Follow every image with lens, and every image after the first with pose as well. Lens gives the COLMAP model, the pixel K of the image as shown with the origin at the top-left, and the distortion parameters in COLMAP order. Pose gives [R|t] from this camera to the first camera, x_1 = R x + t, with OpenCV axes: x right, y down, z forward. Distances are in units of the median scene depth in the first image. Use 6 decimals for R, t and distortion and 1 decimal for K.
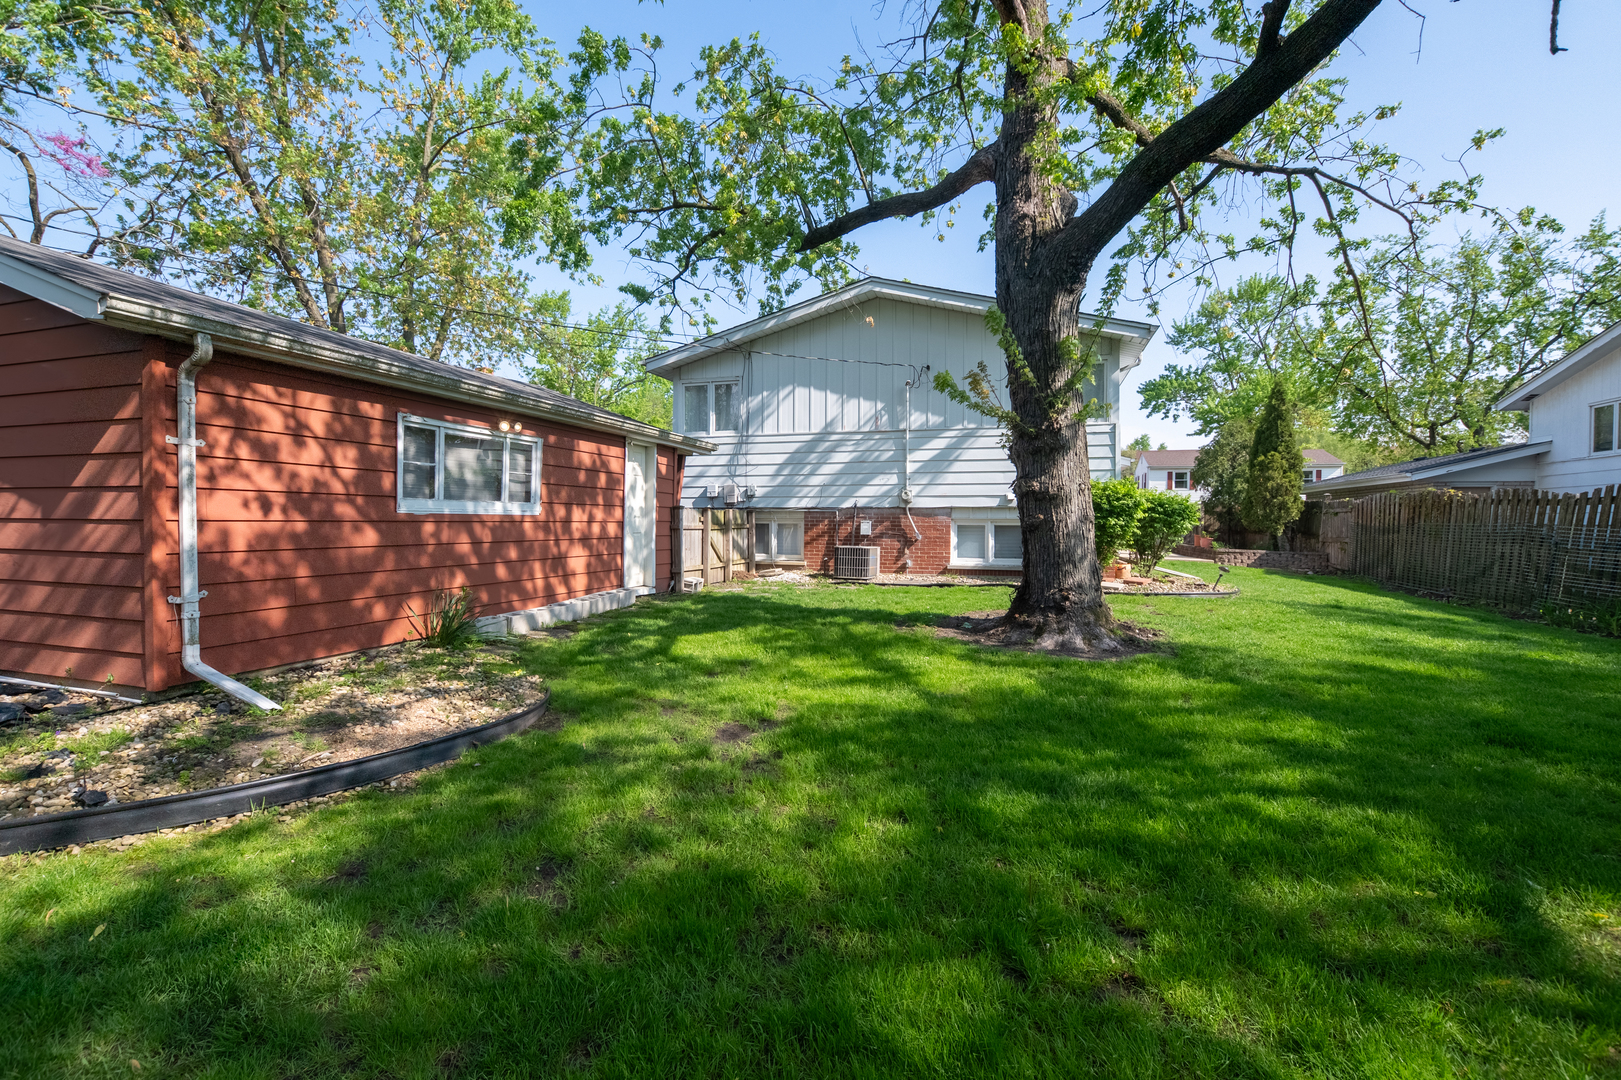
lens RADIAL K [[725.1, 0, 810.5], [0, 725.1, 532.0], [0, 0, 1]] dist [-0.007920, -0.000494]
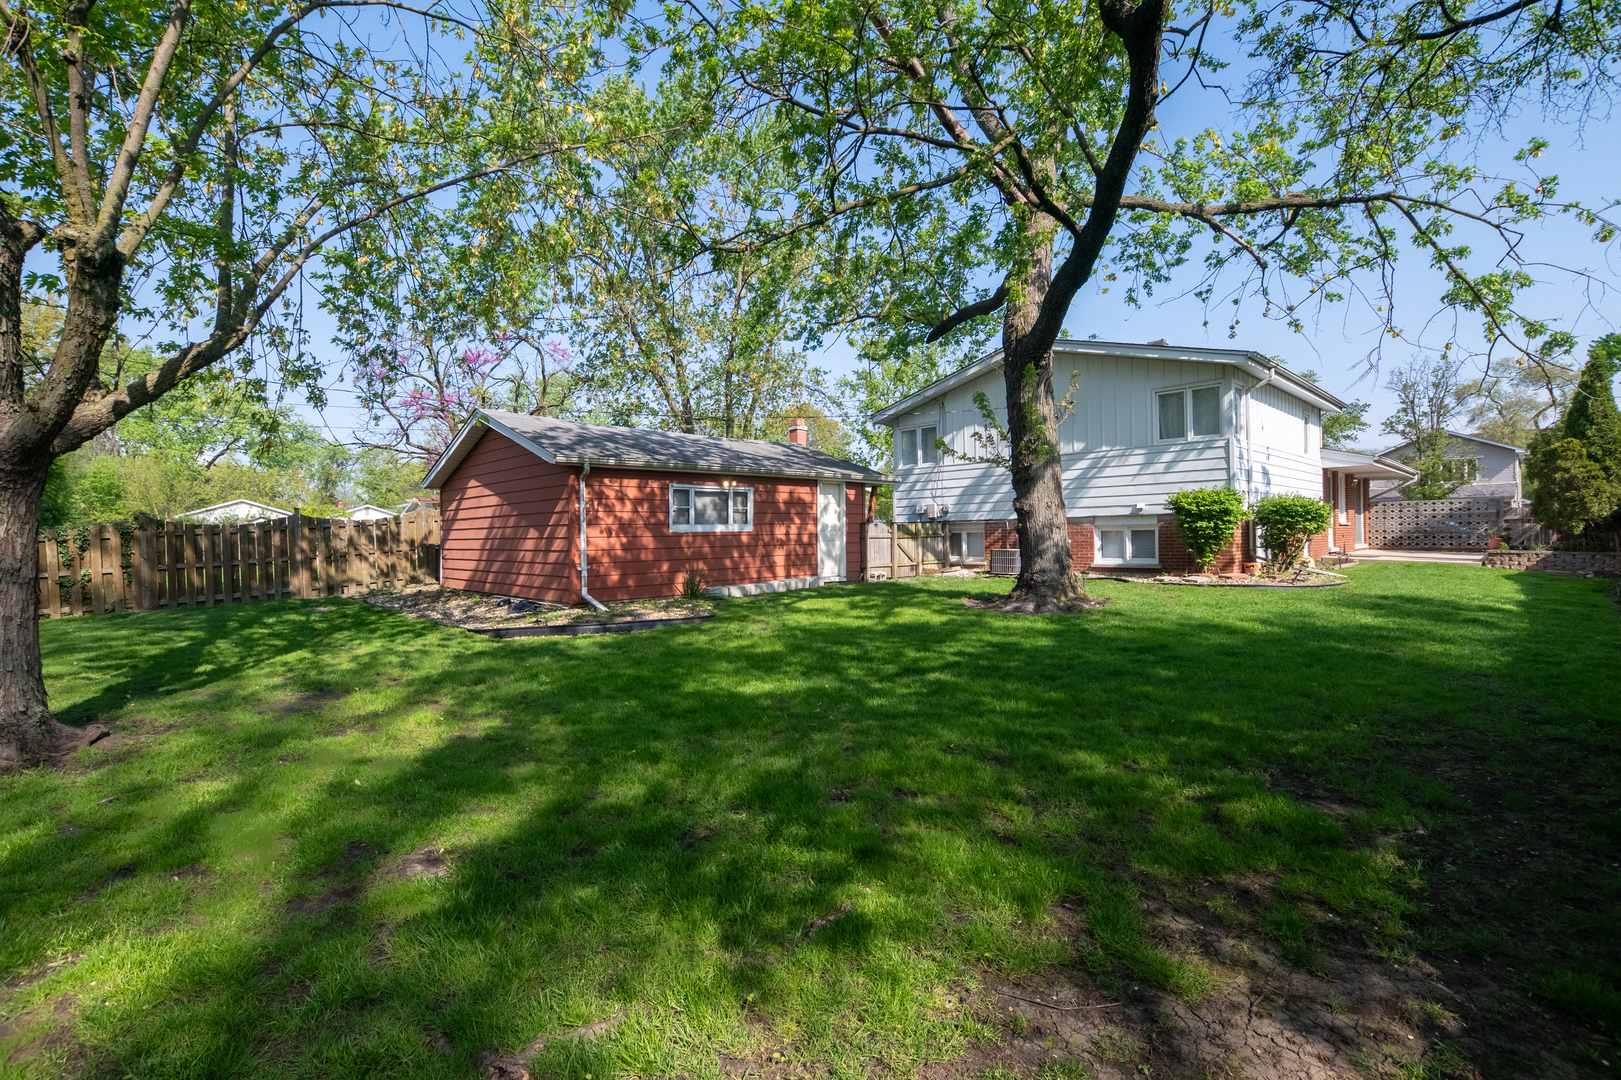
lens RADIAL K [[725.1, 0, 816.9], [0, 725.1, 544.4], [0, 0, 1]] dist [-0.007920, -0.000494]
pose [[0.887427, -0.014061, -0.460733, 0.531674], [0.015024, 0.999886, -0.001576, 0.012726], [0.460703, -0.005524, 0.887537, -0.449321]]
